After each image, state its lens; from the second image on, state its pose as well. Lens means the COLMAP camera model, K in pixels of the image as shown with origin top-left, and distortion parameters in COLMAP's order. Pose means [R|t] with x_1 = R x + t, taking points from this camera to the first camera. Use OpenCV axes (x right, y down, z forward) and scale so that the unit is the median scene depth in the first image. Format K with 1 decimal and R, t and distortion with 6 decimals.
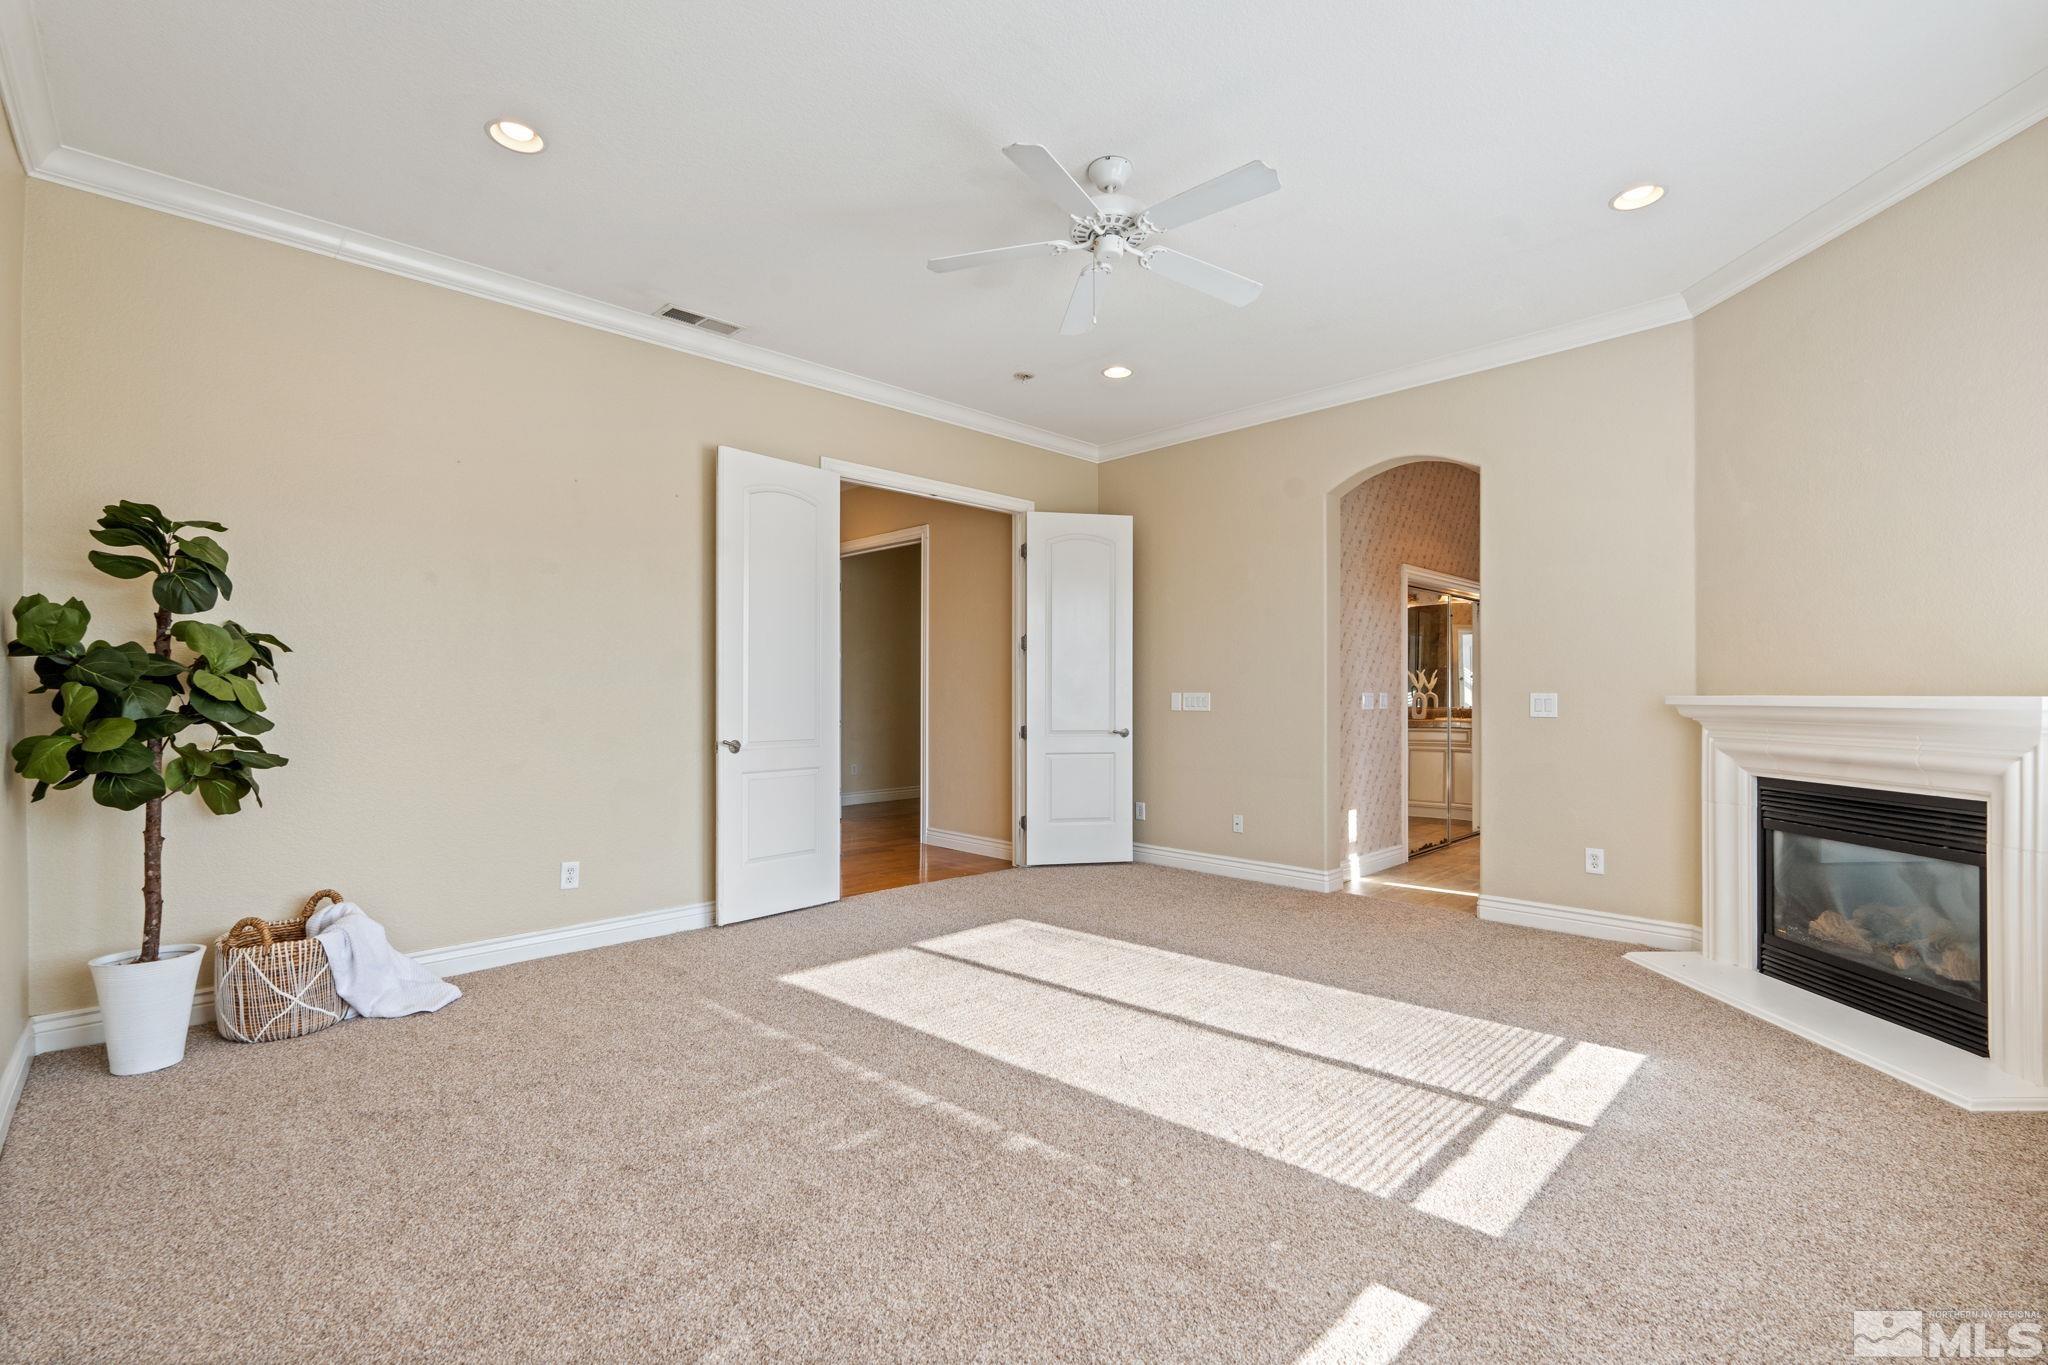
lens RADIAL K [[896.2, 0, 1019.5], [0, 896.2, 689.3], [0, 0, 1]] dist [-0.004519, 0.000442]
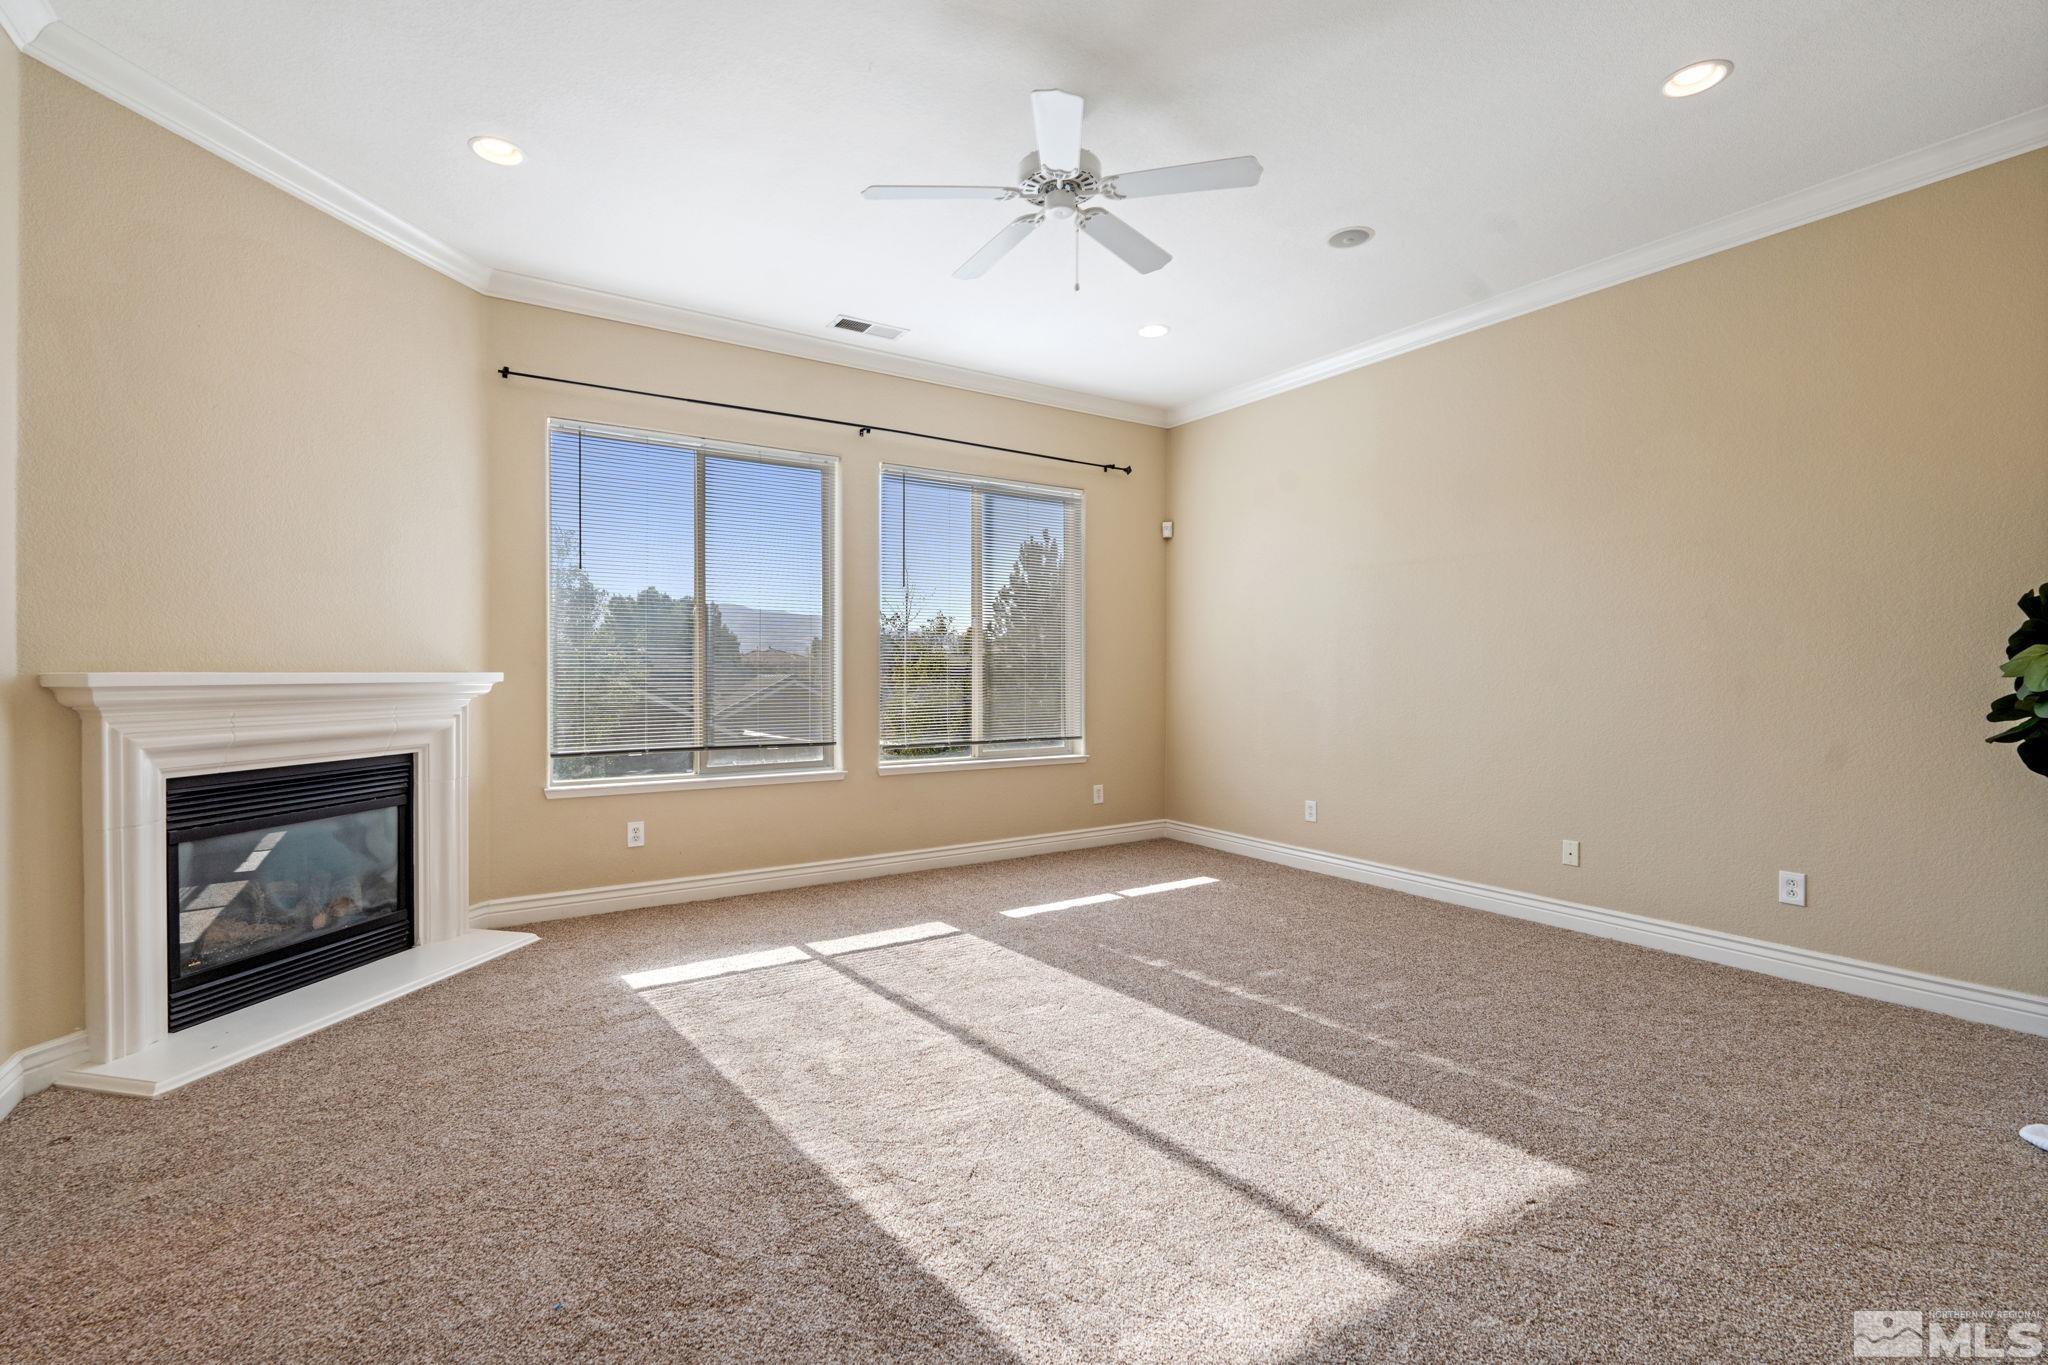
lens RADIAL K [[896.2, 0, 1020.6], [0, 896.2, 681.1], [0, 0, 1]] dist [-0.004519, 0.000442]
pose [[-0.984041, -0.003583, 0.177905, -0.026217], [-0.003162, 0.999991, 0.002648, 0.012355], [-0.177912, 0.002043, -0.984044, 1.867174]]
